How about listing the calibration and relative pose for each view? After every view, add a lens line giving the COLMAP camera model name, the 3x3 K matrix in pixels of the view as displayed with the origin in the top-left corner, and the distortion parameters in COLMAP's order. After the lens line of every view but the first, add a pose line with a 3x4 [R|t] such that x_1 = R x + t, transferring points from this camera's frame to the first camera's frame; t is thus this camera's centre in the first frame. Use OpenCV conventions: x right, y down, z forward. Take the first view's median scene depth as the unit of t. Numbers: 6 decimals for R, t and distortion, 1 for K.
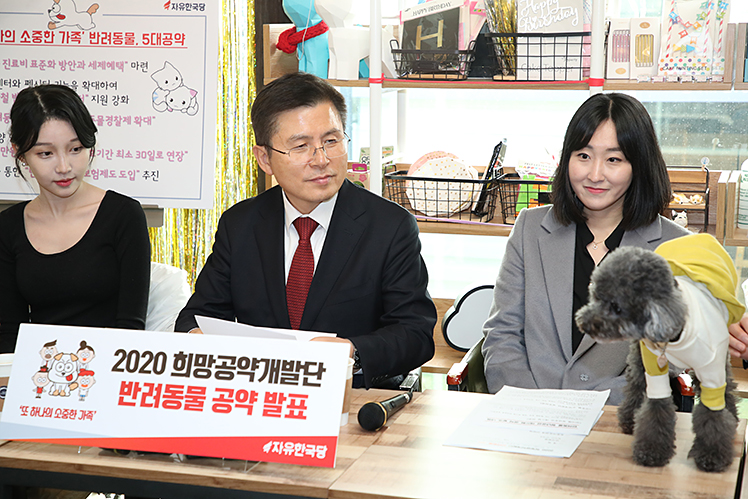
lens RADIAL K [[1286.7, 0, 369.6], [0, 1286.7, 250.8], [0, 0, 1]] dist [0.307442, 0.008181]
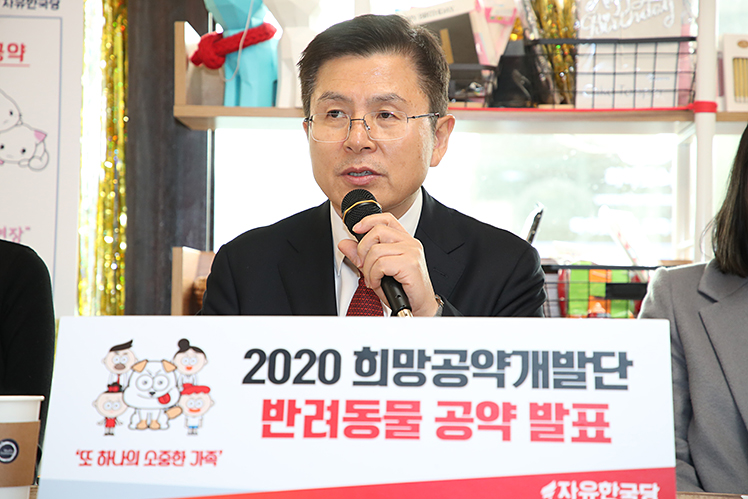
lens RADIAL K [[1900.3, 0, 374.8], [0, 1900.3, 249.0], [0, 0, 1]] dist [0.586449, -0.020650]
pose [[0.974241, 0.020037, 0.224615, -0.334313], [0.023105, 0.981934, -0.187809, 0.195307], [-0.224321, 0.188161, 0.956178, 0.161762]]
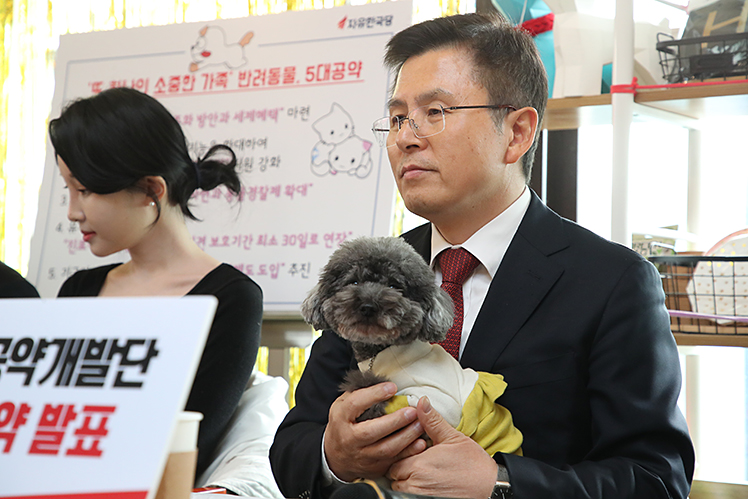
lens RADIAL K [[1603.1, 0, 378.5], [0, 1603.1, 248.2], [0, 0, 1]] dist [0.385294, 0.212082]
pose [[0.953644, -0.001176, -0.300934, 0.204043], [-0.060254, 0.978997, -0.194766, 0.155759], [0.294843, 0.203870, 0.933544, 0.457262]]
